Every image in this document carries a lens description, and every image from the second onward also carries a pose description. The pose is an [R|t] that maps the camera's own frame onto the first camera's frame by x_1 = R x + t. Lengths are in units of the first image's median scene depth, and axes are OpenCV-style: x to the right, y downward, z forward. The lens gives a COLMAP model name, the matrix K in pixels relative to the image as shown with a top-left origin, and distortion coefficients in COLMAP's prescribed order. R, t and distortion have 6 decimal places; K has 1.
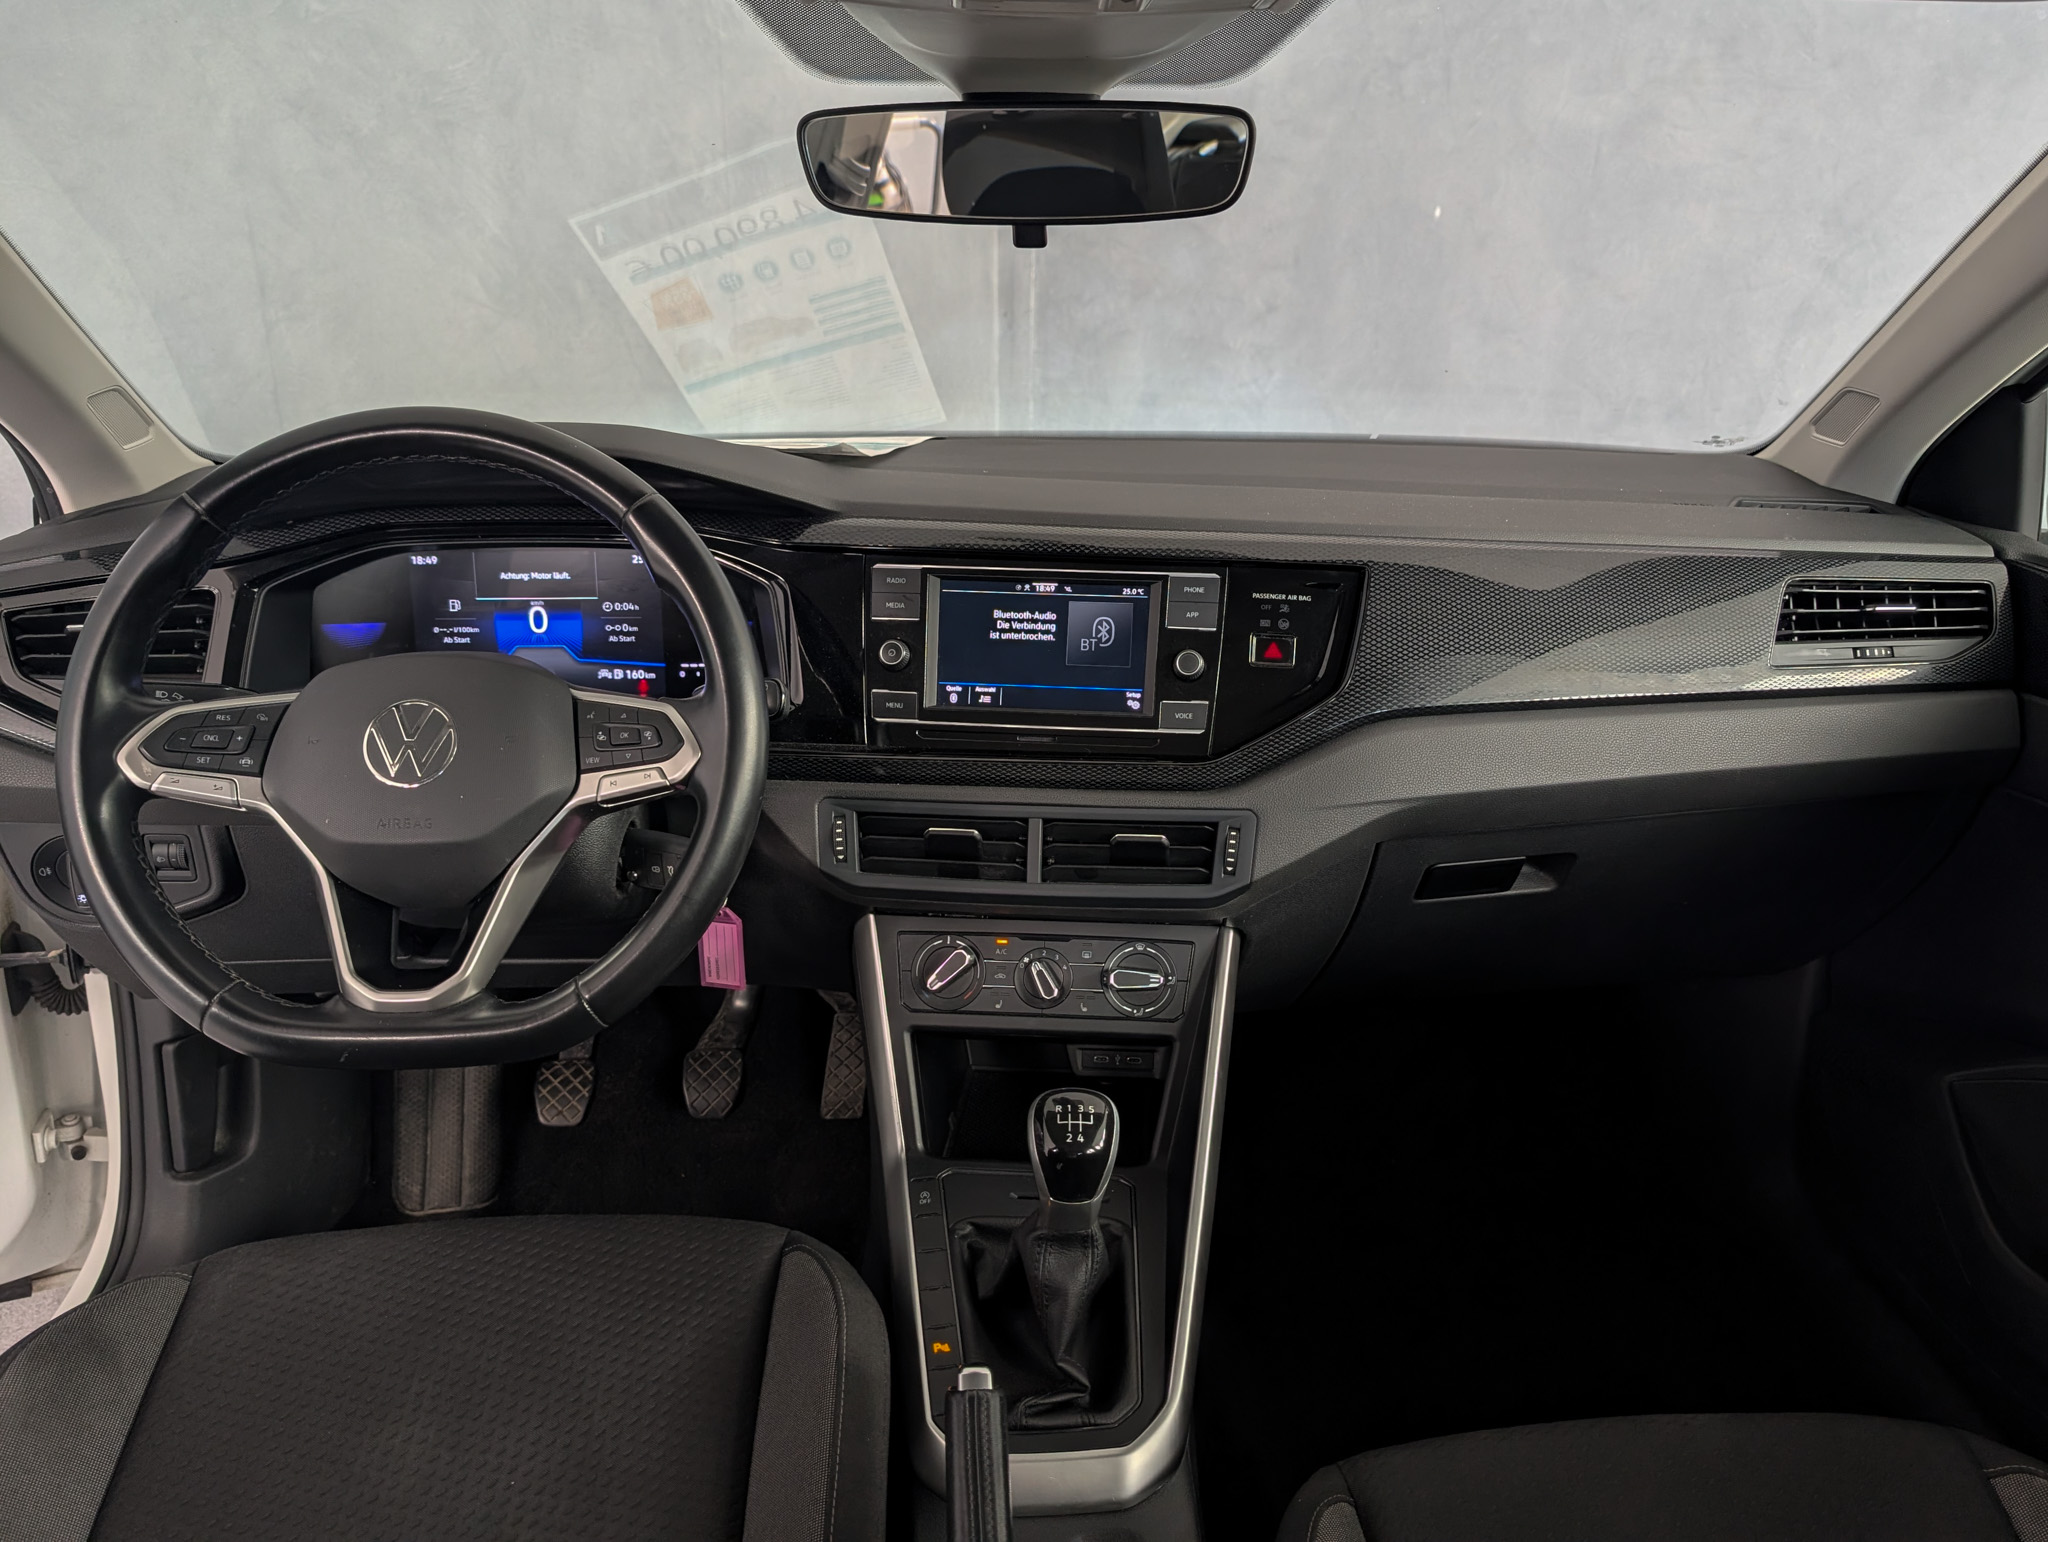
lens RADIAL K [[1570.9, 0, 1175.0], [0, 1570.9, 727.1], [0, 0, 1]] dist [0.000120, -0.005647]
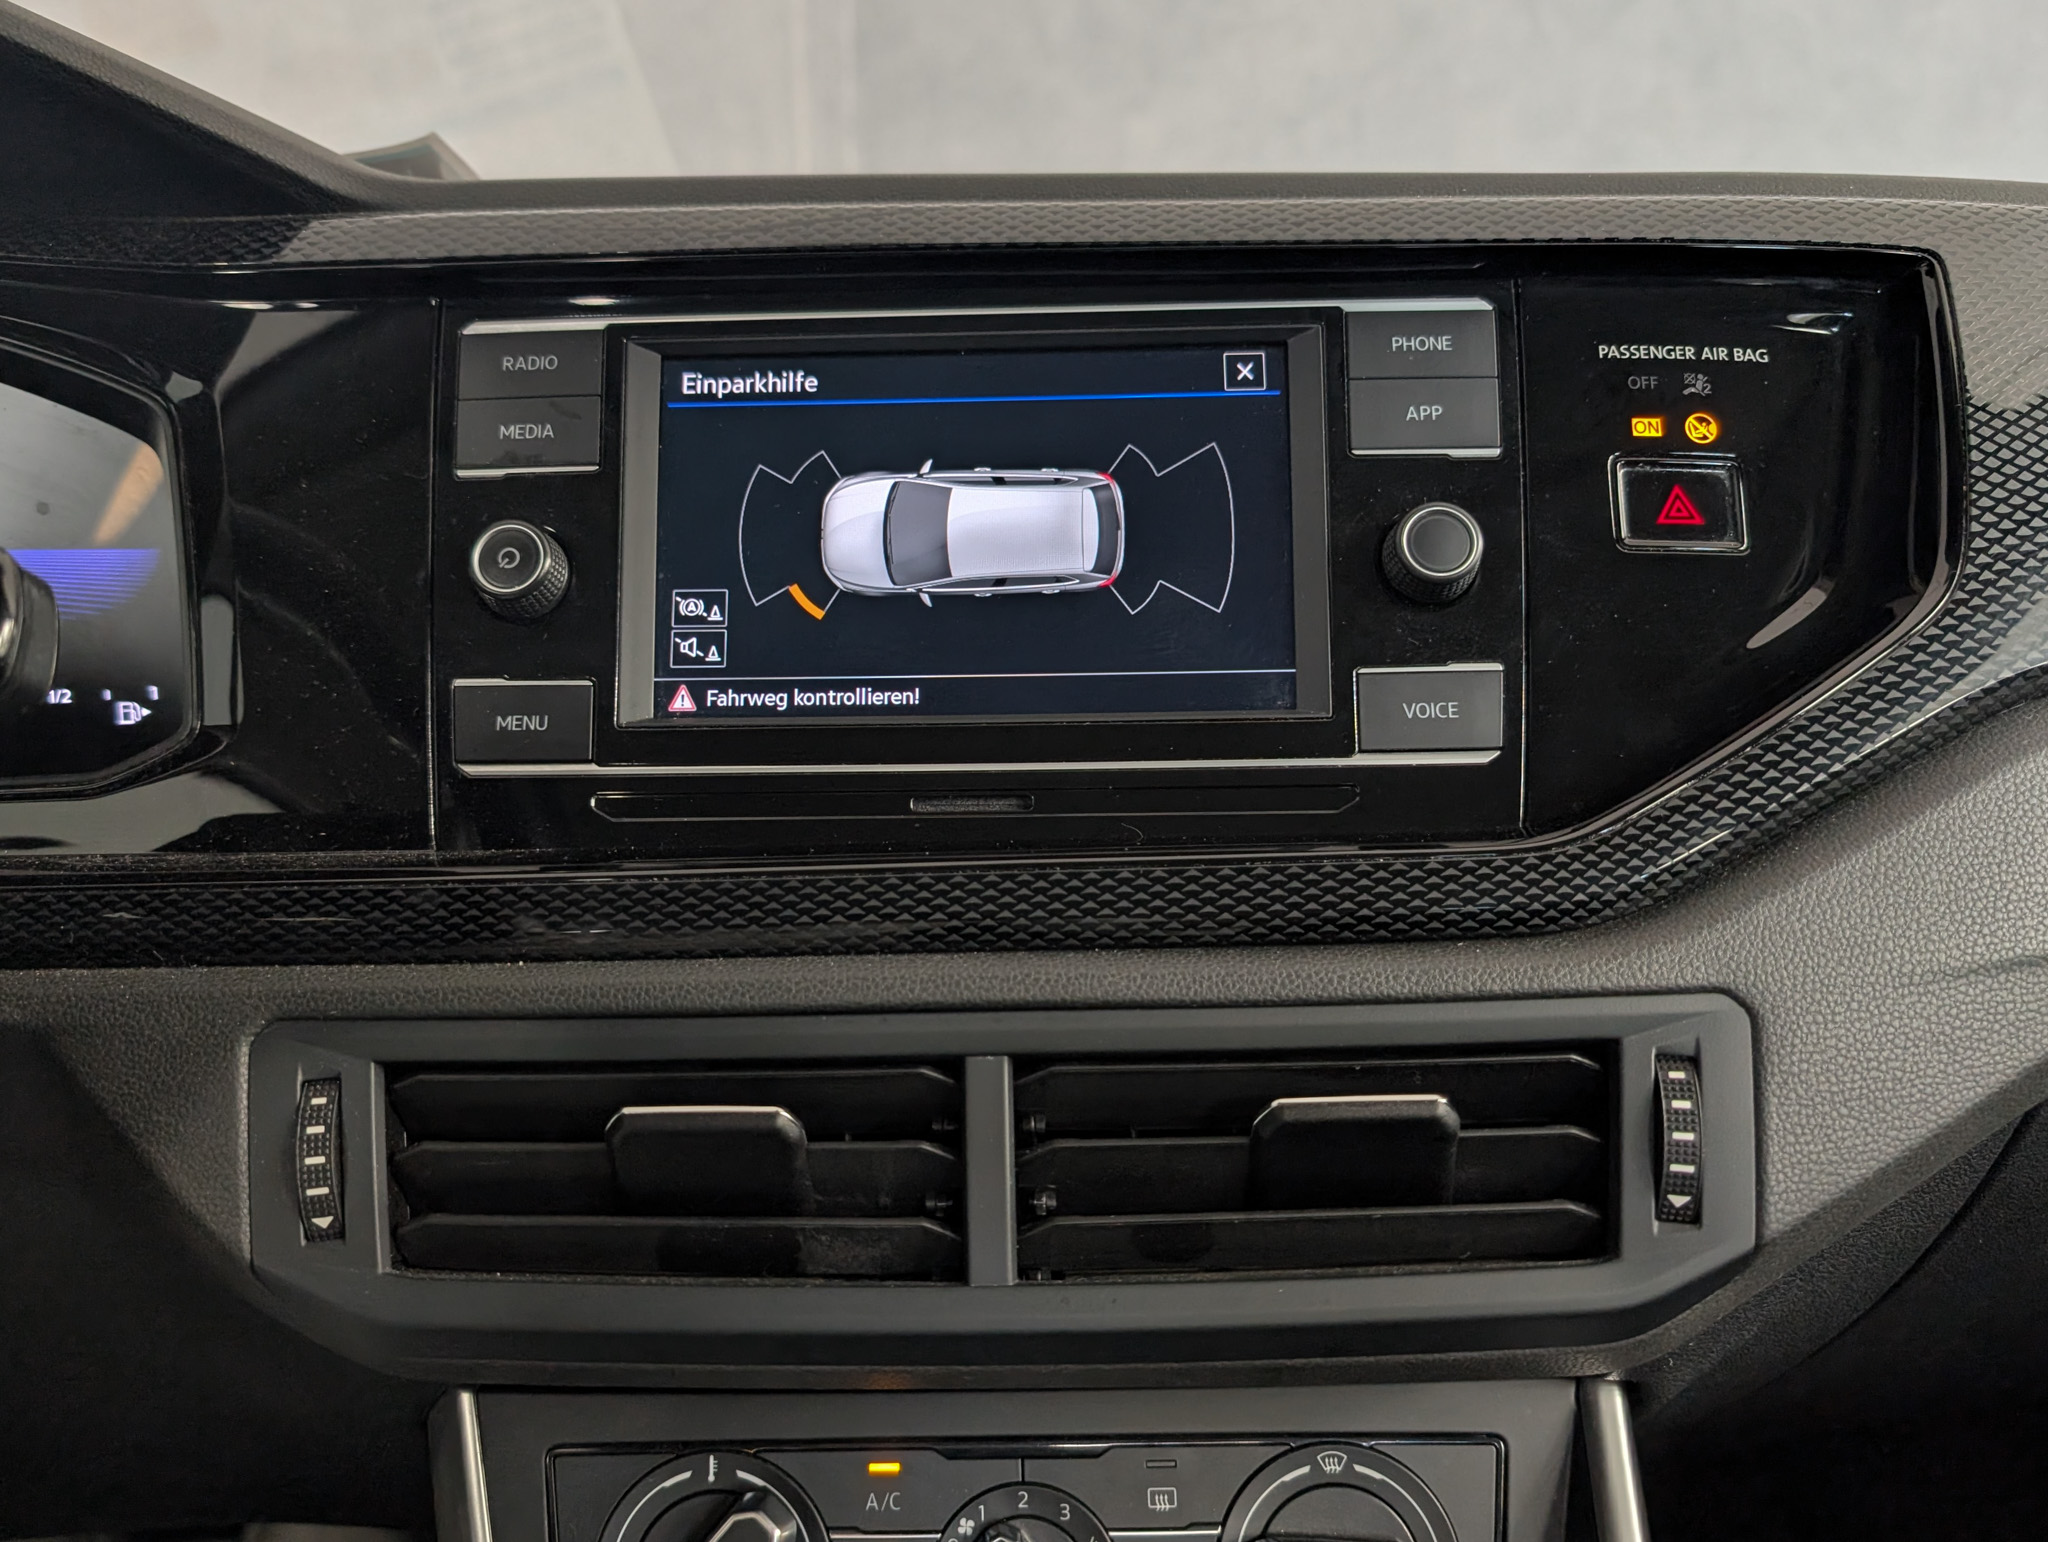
lens RADIAL K [[1528.9, 0, 1027.7], [0, 1528.9, 788.2], [0, 0, 1]] dist [-0.021771, -0.007170]
pose [[0.998815, -0.044520, 0.019675, -0.082343], [0.046634, 0.991082, -0.124825, 0.043160], [-0.013942, 0.125594, 0.991984, 0.690876]]
